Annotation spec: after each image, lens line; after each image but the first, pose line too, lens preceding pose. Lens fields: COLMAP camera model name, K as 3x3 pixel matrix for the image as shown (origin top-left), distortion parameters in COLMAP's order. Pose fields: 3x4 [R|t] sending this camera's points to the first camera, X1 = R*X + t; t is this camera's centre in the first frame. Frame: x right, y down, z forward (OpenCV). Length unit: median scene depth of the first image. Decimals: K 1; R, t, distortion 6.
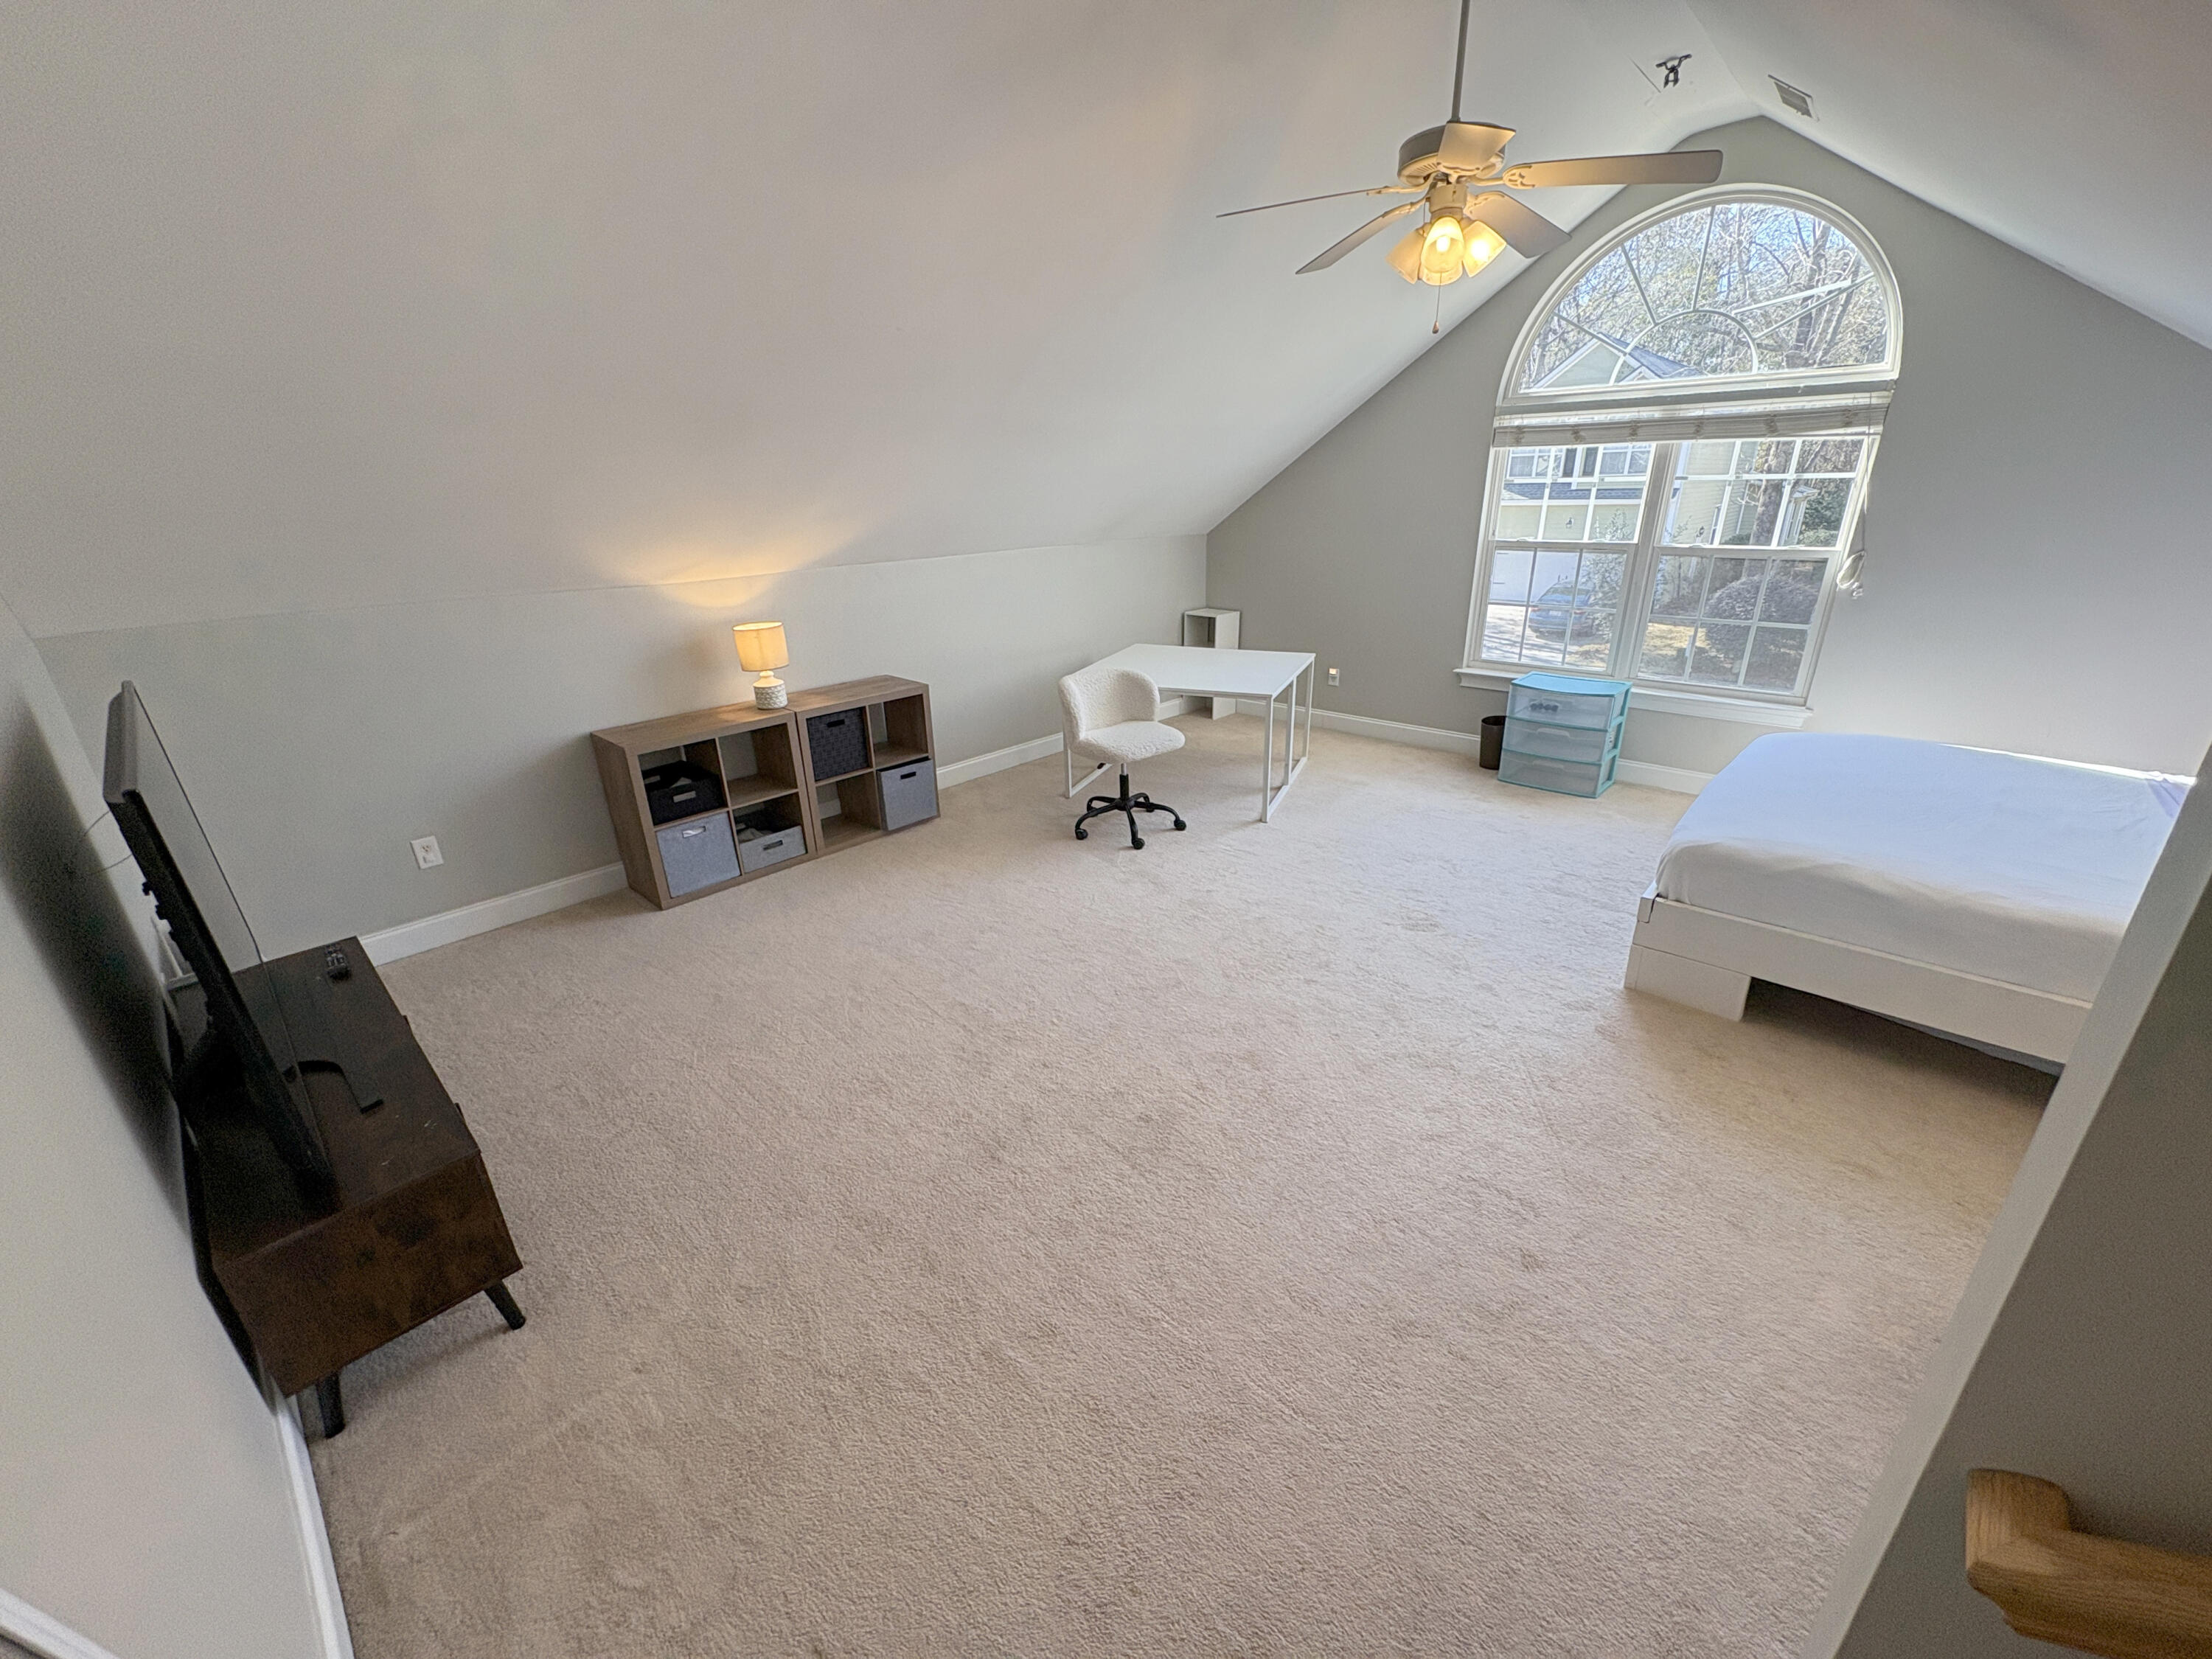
lens RADIAL K [[882.2, 0, 1115.8], [0, 882.2, 836.2], [0, 0, 1]] dist [-0.008354, 0.000023]
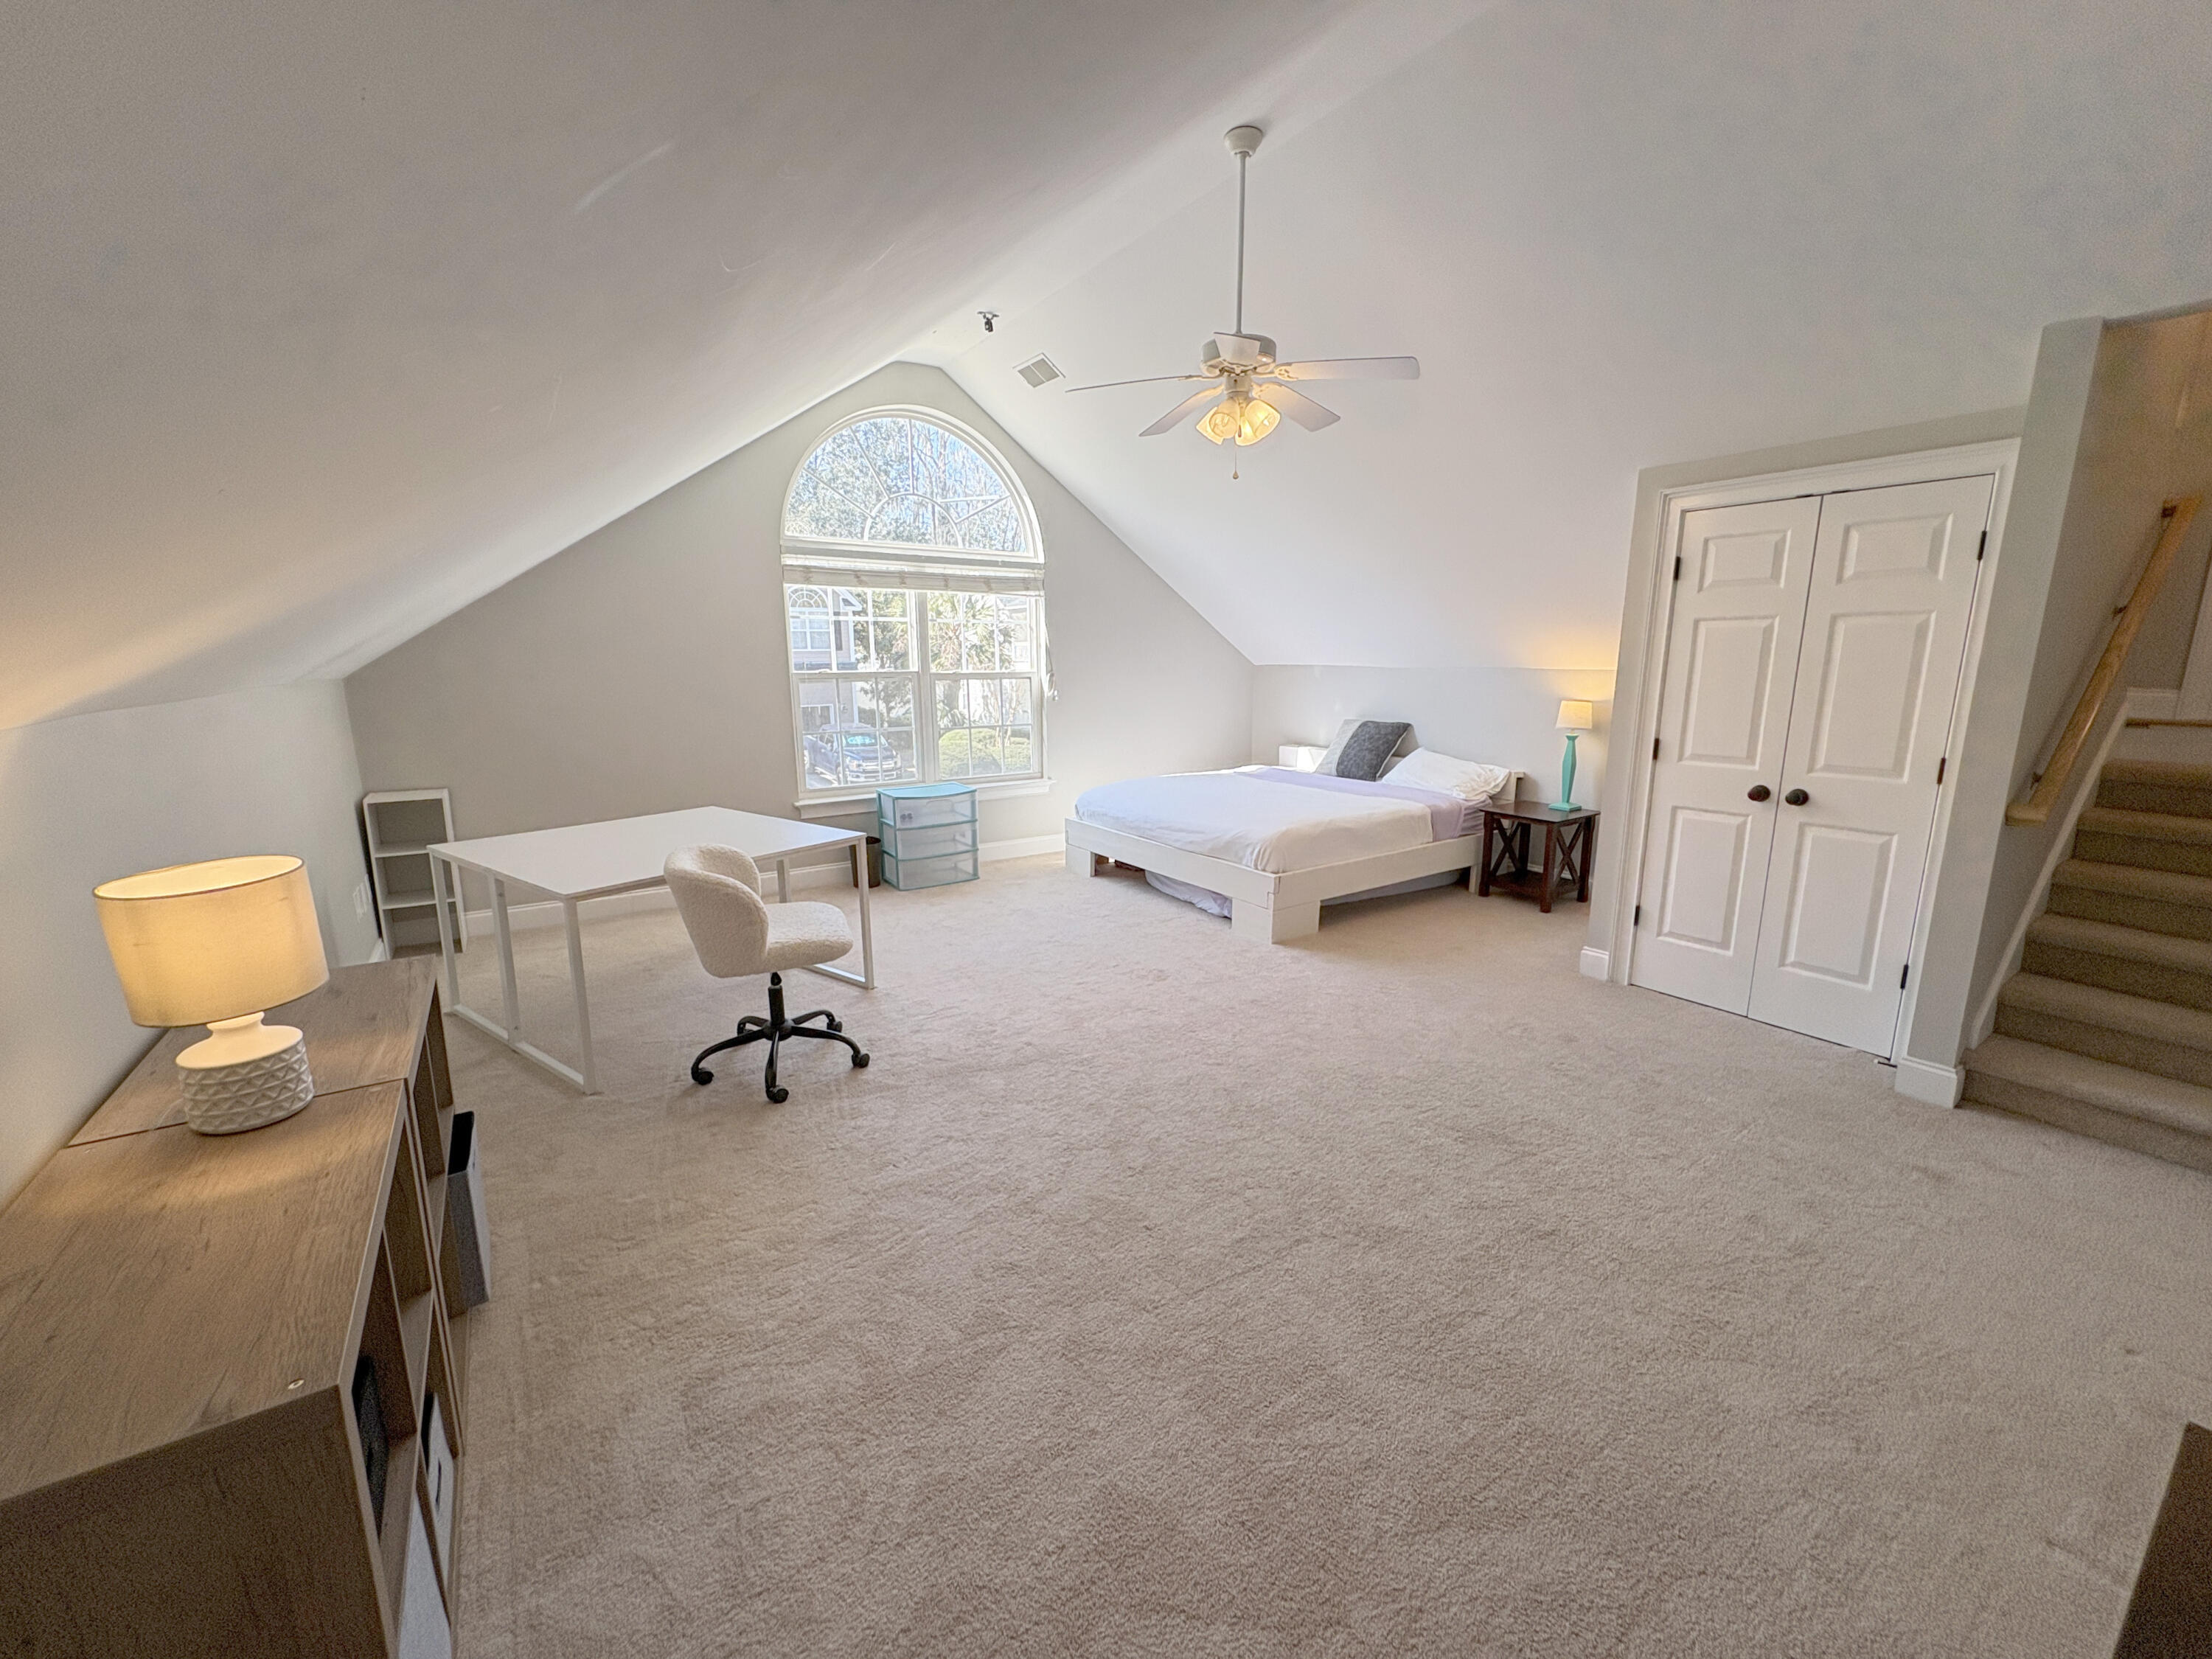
lens RADIAL K [[882.2, 0, 1103.9], [0, 882.2, 827.7], [0, 0, 1]] dist [-0.008354, 0.000023]
pose [[0.217982, -0.165125, 0.961883, -0.568495], [0.354864, 0.931532, 0.079495, -0.148598], [-0.909151, 0.324009, 0.261654, 0.556594]]
